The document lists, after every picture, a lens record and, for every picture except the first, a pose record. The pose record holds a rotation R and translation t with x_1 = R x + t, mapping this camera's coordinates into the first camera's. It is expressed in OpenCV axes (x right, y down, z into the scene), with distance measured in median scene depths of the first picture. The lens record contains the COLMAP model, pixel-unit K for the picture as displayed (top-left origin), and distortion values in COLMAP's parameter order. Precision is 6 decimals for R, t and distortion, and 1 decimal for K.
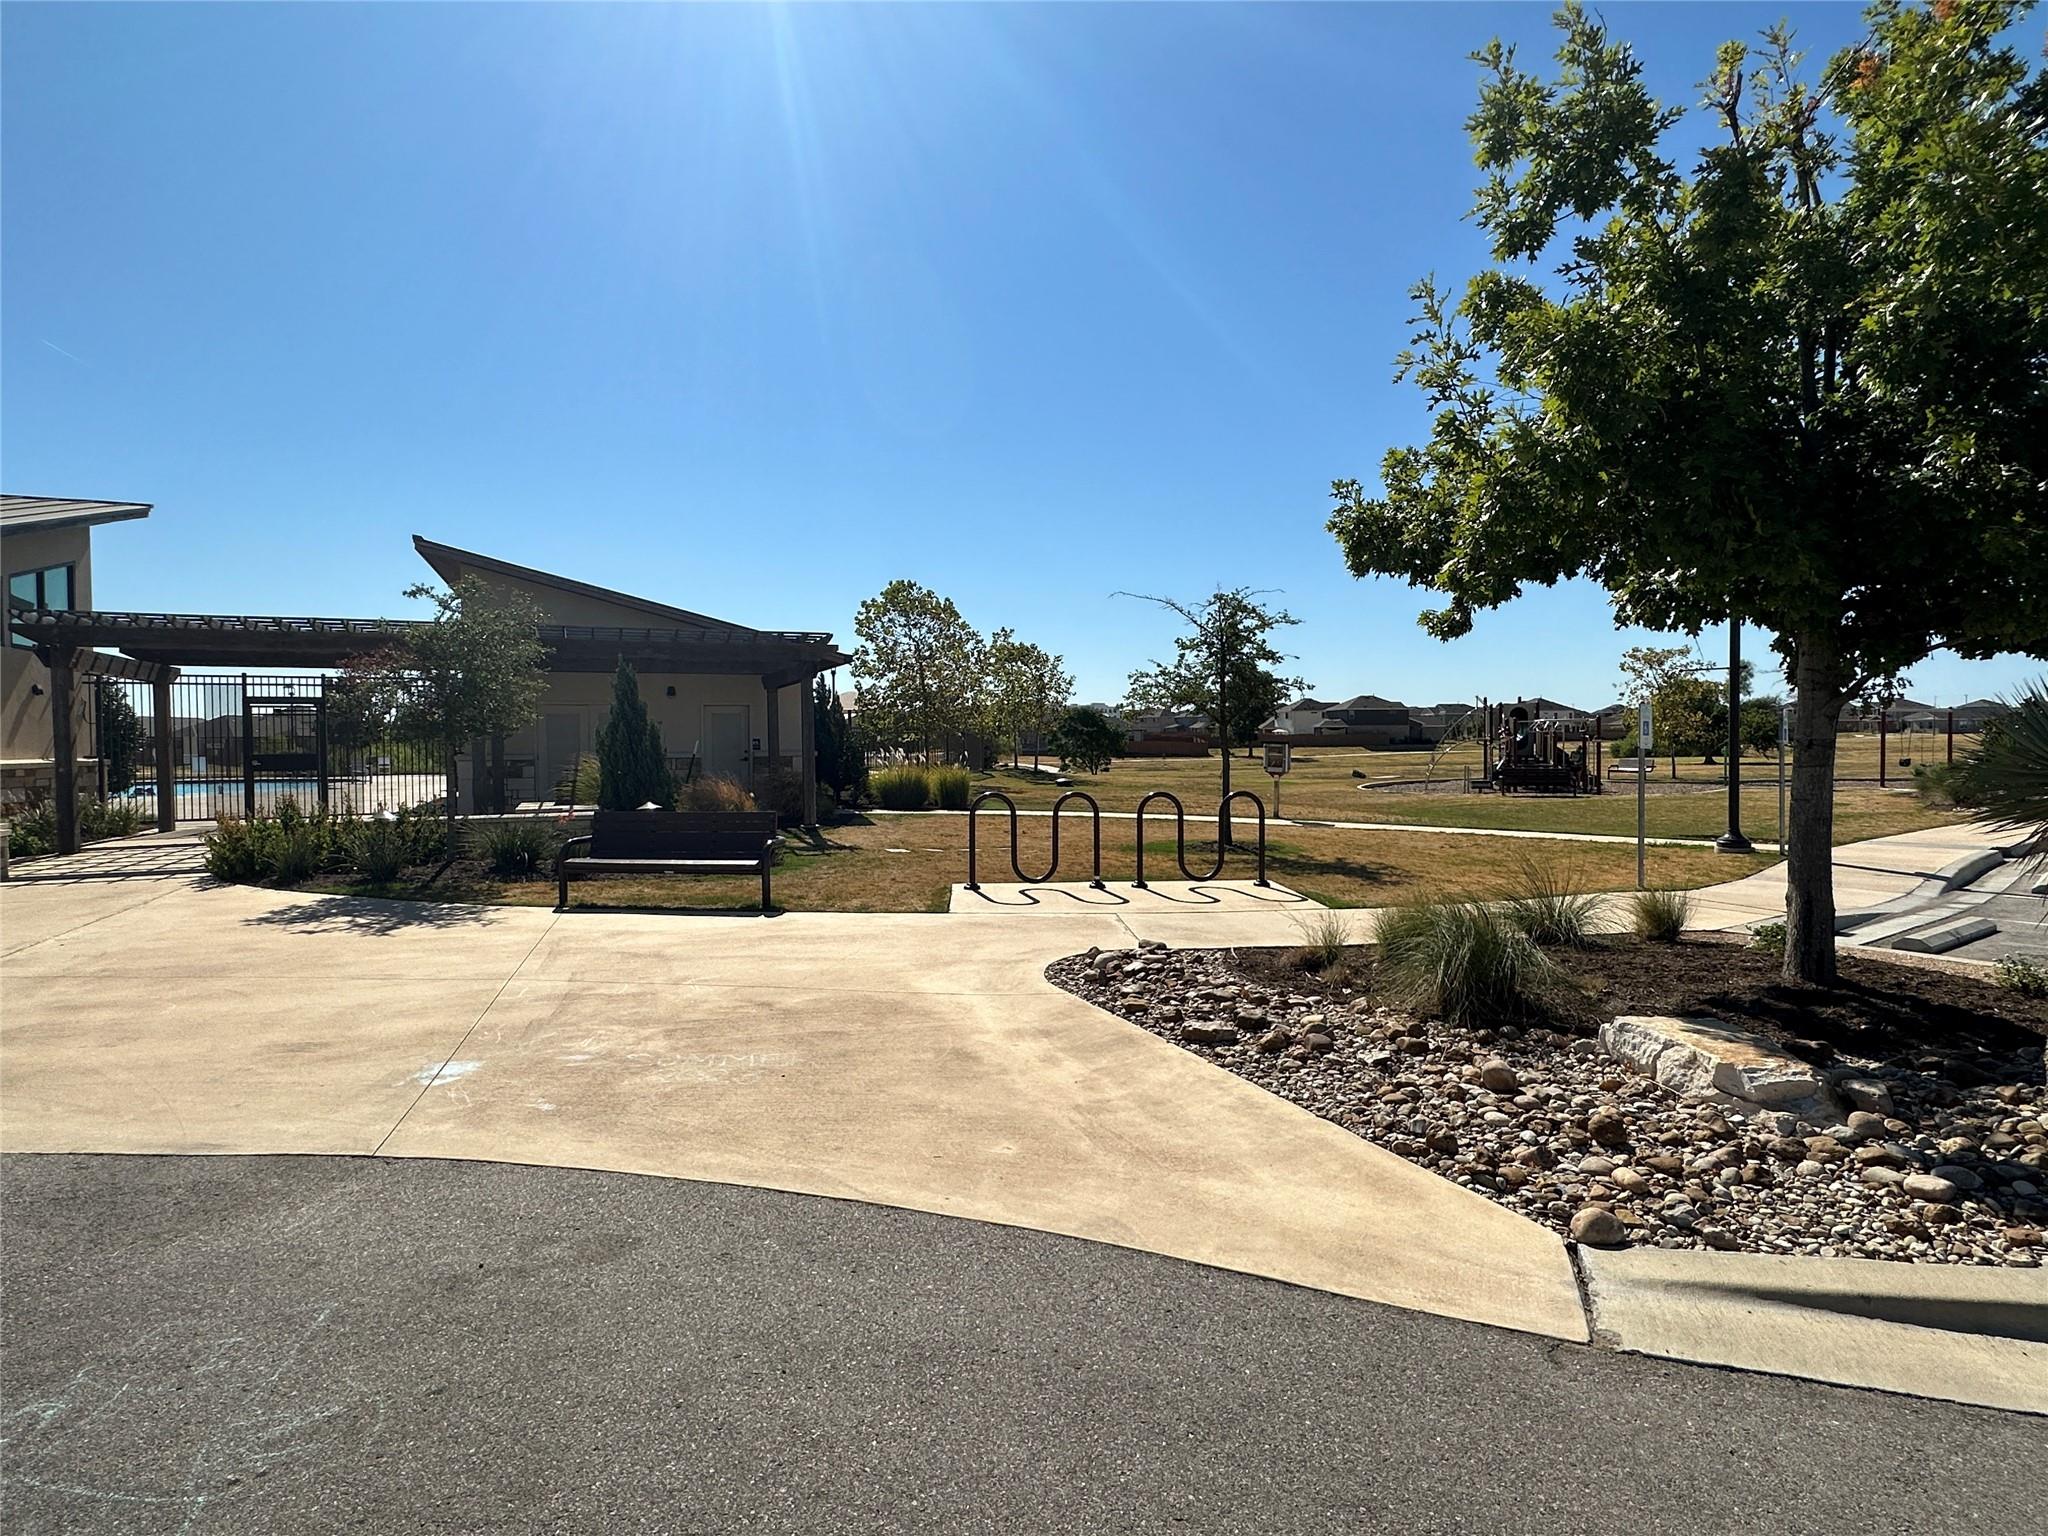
lens RADIAL K [[1082.2, 0, 1022.9], [0, 1082.2, 768.6], [0, 0, 1]] dist [-0.003751, 0.001110]
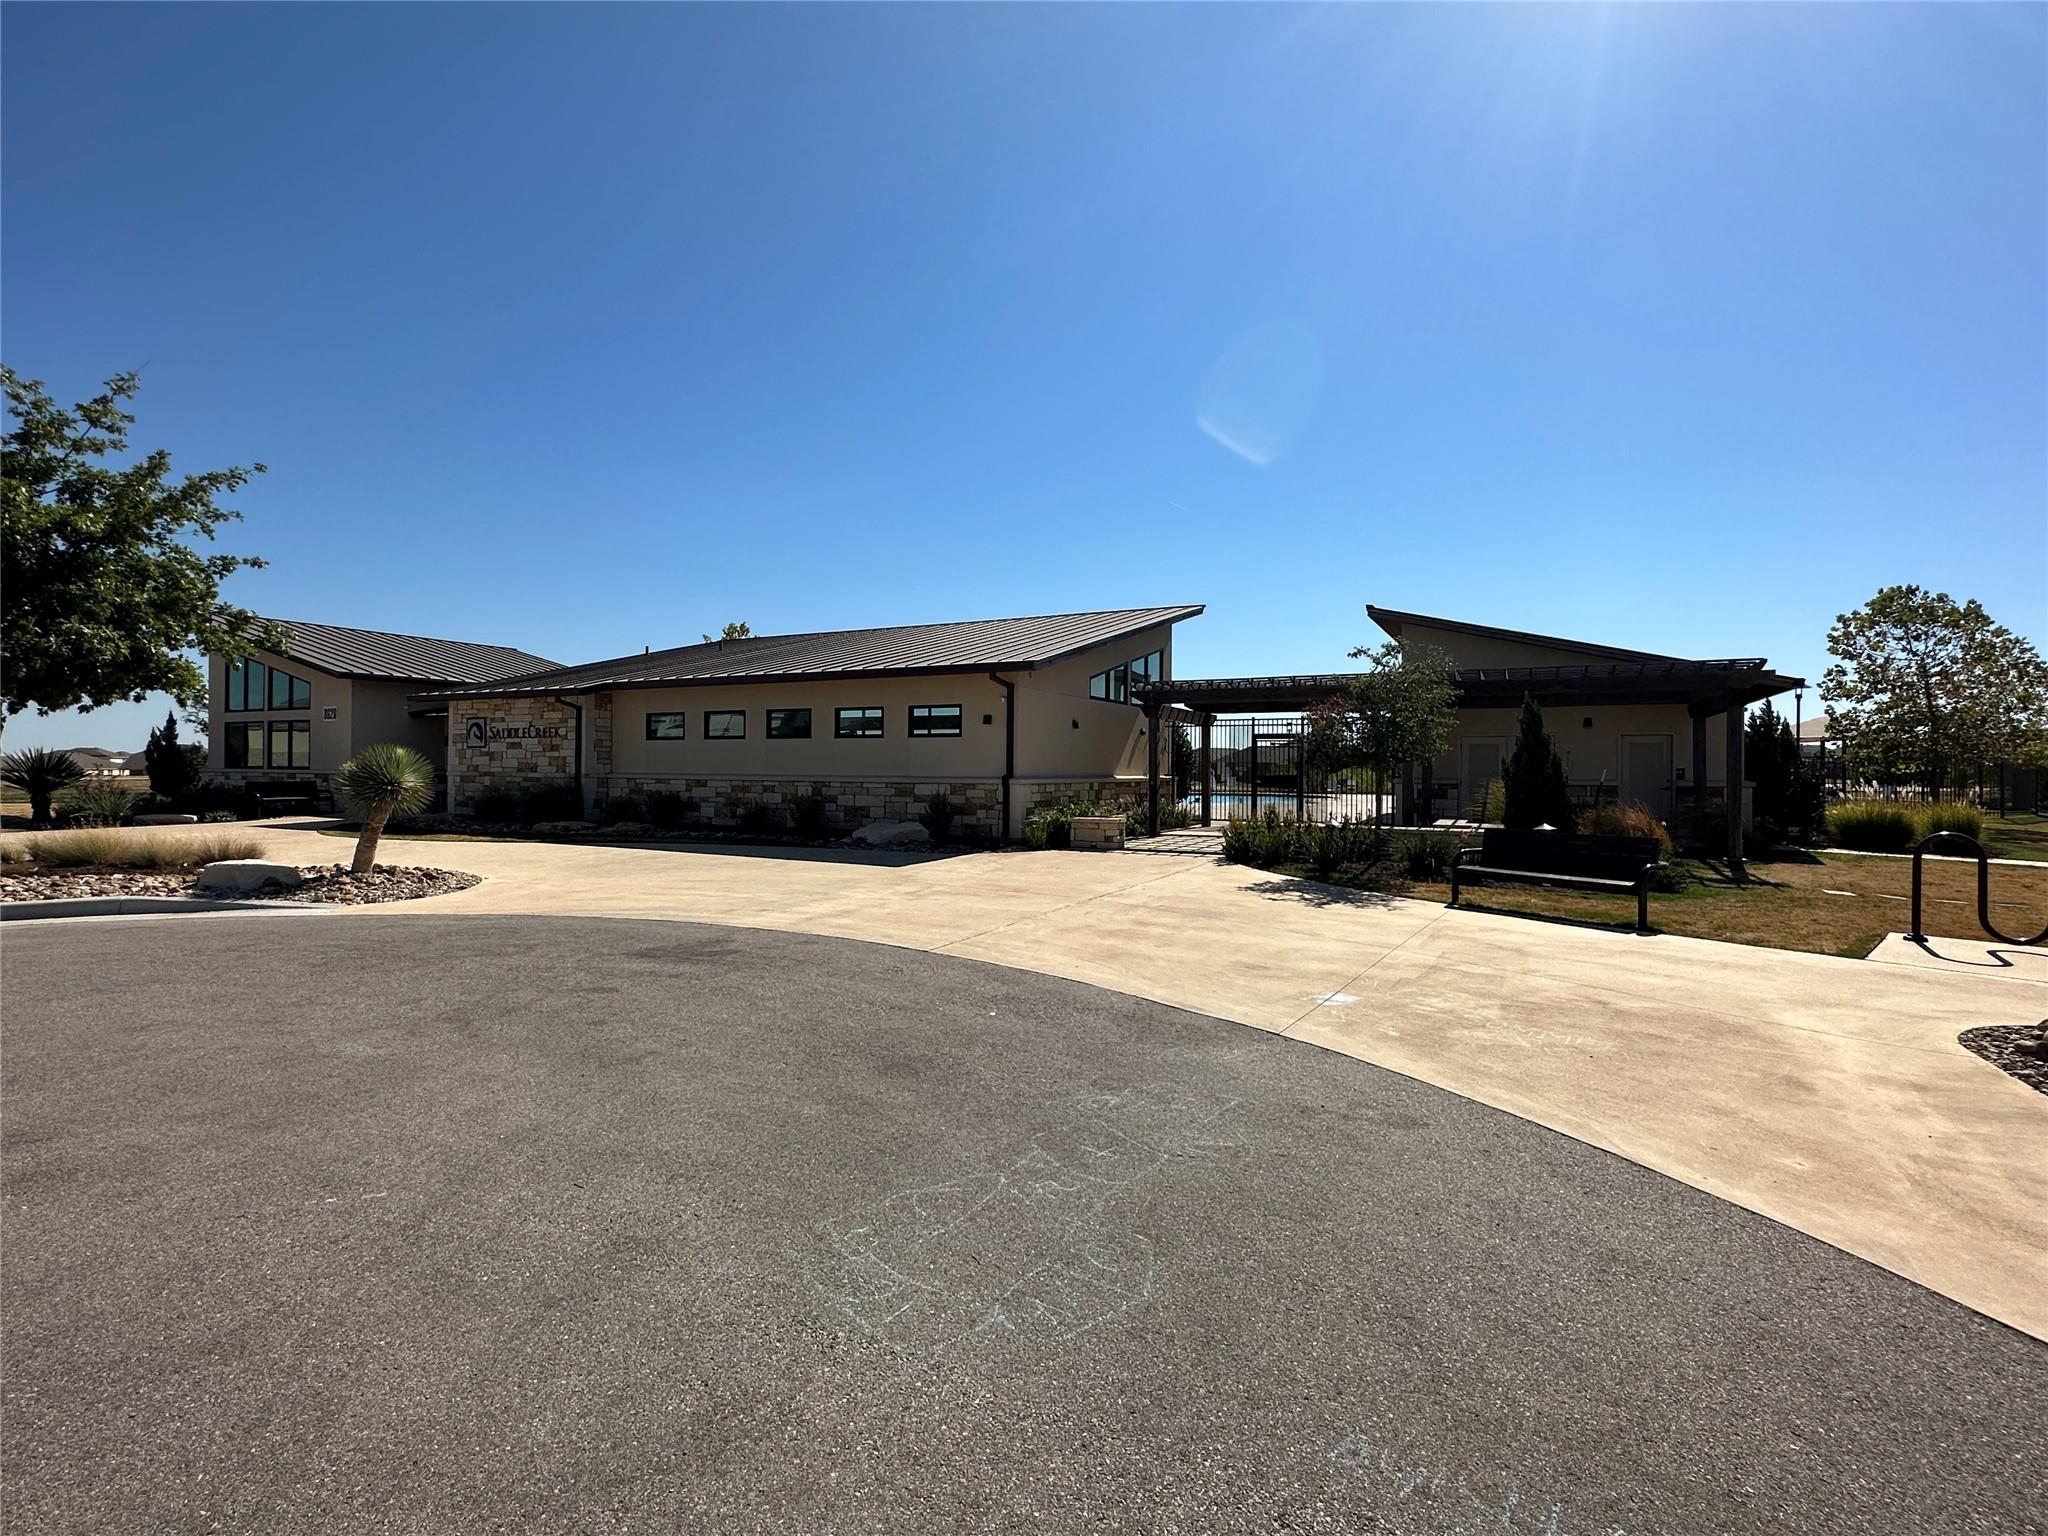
lens RADIAL K [[965.6, 0, 1030.4], [0, 965.6, 766.1], [0, 0, 1]] dist [-0.000399, -0.000123]
pose [[0.652587, 0.009873, -0.757650, 0.079422], [-0.030692, 0.999439, -0.013412, 0.001661], [0.757092, 0.032006, 0.652523, -0.069257]]
